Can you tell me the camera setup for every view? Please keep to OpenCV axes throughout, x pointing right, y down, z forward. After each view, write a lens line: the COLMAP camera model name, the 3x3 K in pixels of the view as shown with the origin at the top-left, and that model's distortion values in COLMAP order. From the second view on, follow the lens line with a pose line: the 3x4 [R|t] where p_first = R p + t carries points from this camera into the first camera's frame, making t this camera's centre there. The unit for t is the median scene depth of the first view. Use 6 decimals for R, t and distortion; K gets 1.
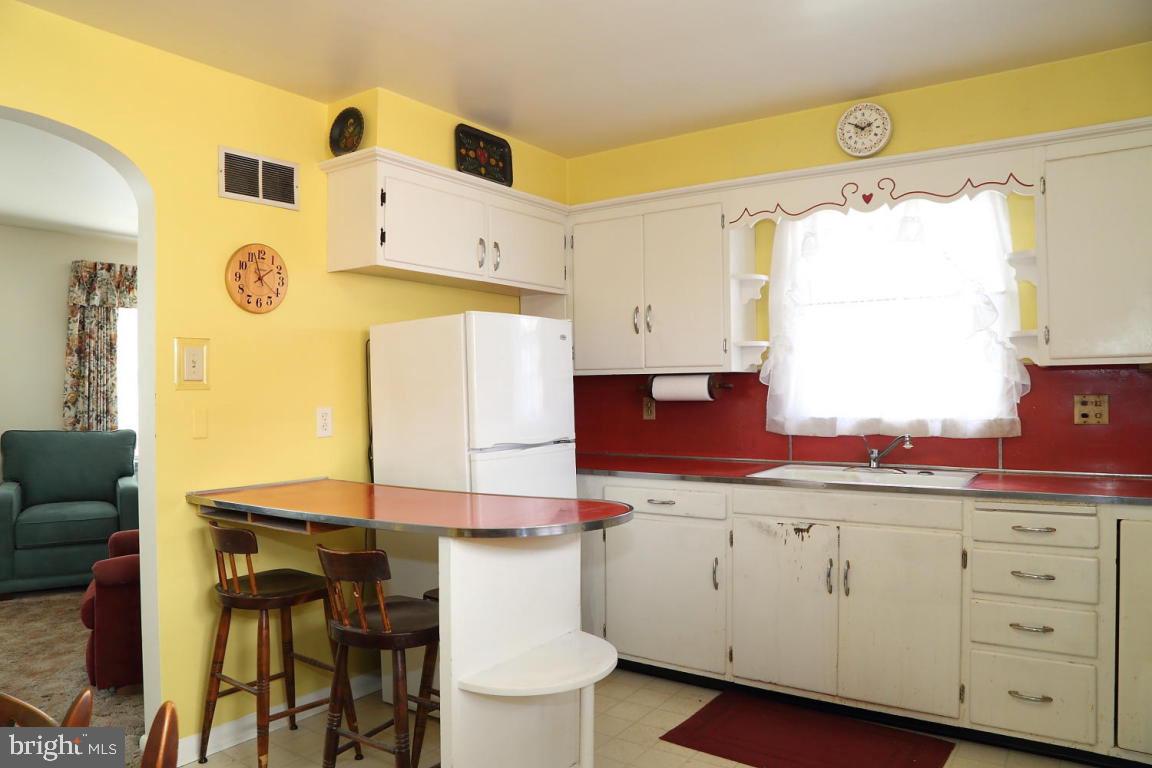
lens RADIAL K [[810.3, 0, 576.0], [0, 810.3, 384.0], [0, 0, 1]] dist [-0.075075, 0.001879]
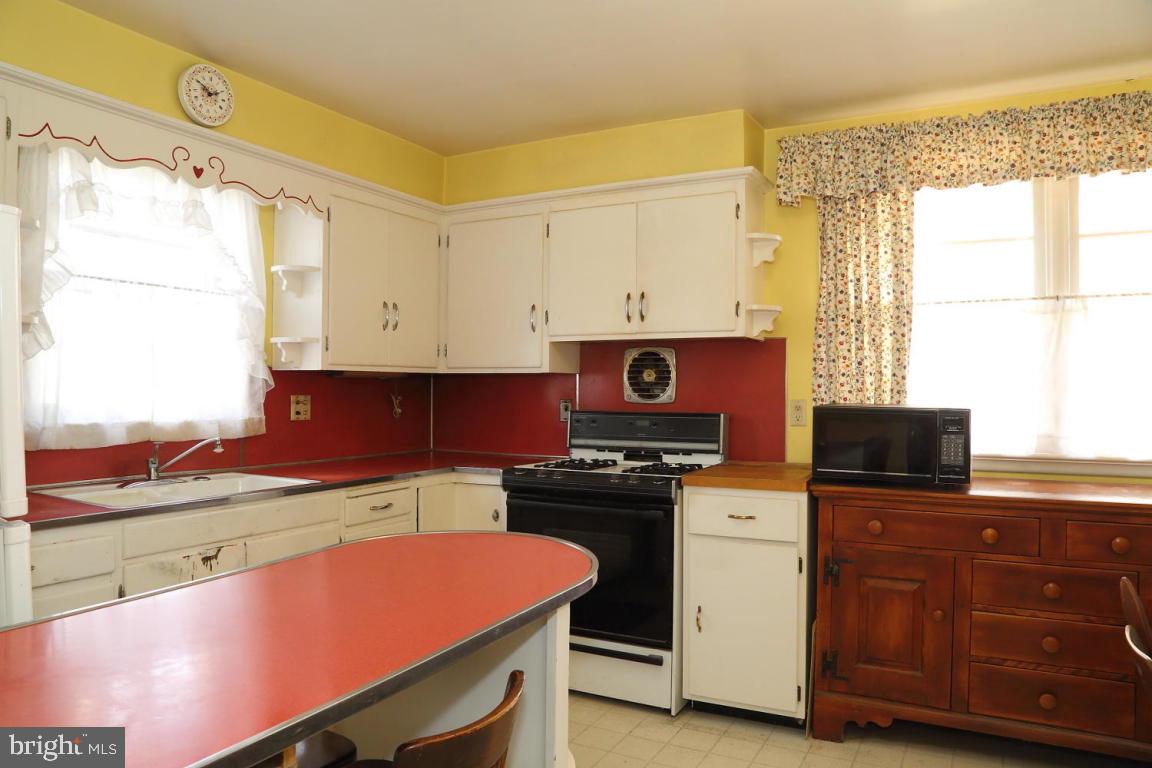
lens RADIAL K [[810.3, 0, 576.0], [0, 810.3, 384.0], [0, 0, 1]] dist [-0.075075, 0.001879]
pose [[-0.121819, 0.012055, 0.992479, -0.563696], [-0.020884, 0.999674, -0.014706, 0.005798], [-0.992333, -0.022518, -0.121527, 0.703390]]
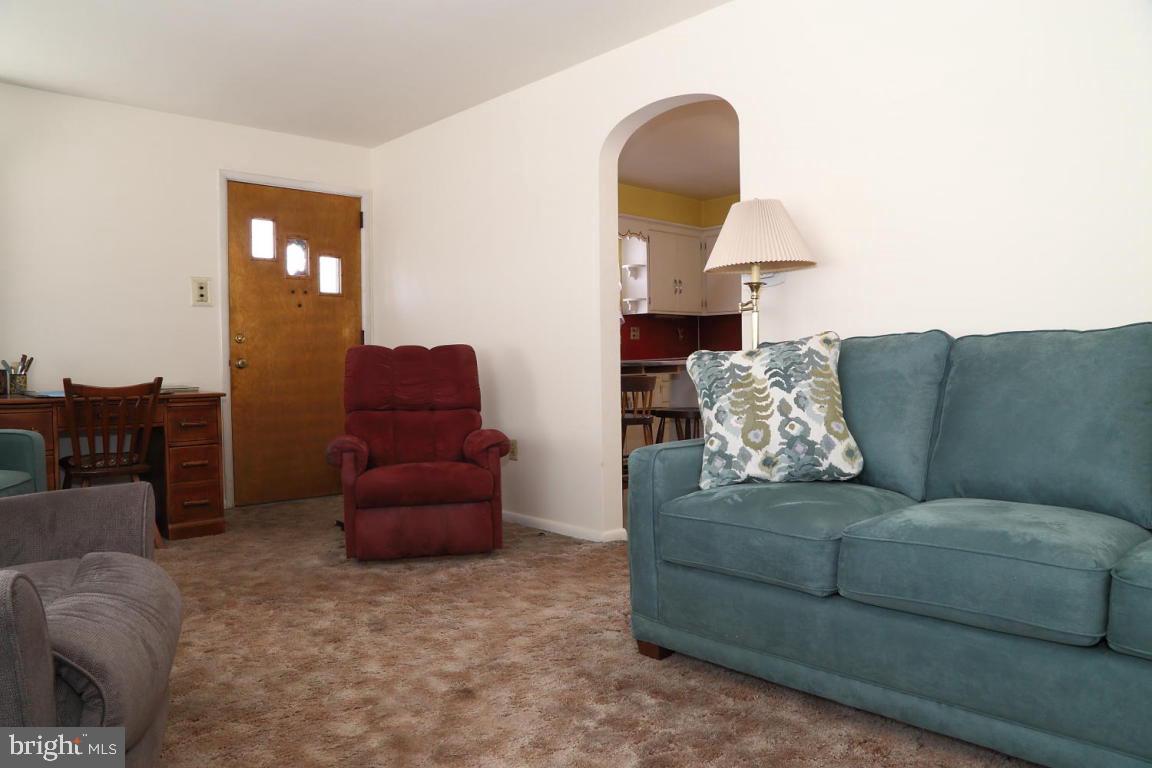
lens RADIAL K [[810.3, 0, 576.0], [0, 810.3, 384.0], [0, 0, 1]] dist [-0.075075, 0.001879]
pose [[0.202315, -0.022177, 0.979069, -1.733306], [-0.004765, 0.999709, 0.023629, 0.123746], [-0.979309, -0.009445, 0.202150, 0.642944]]
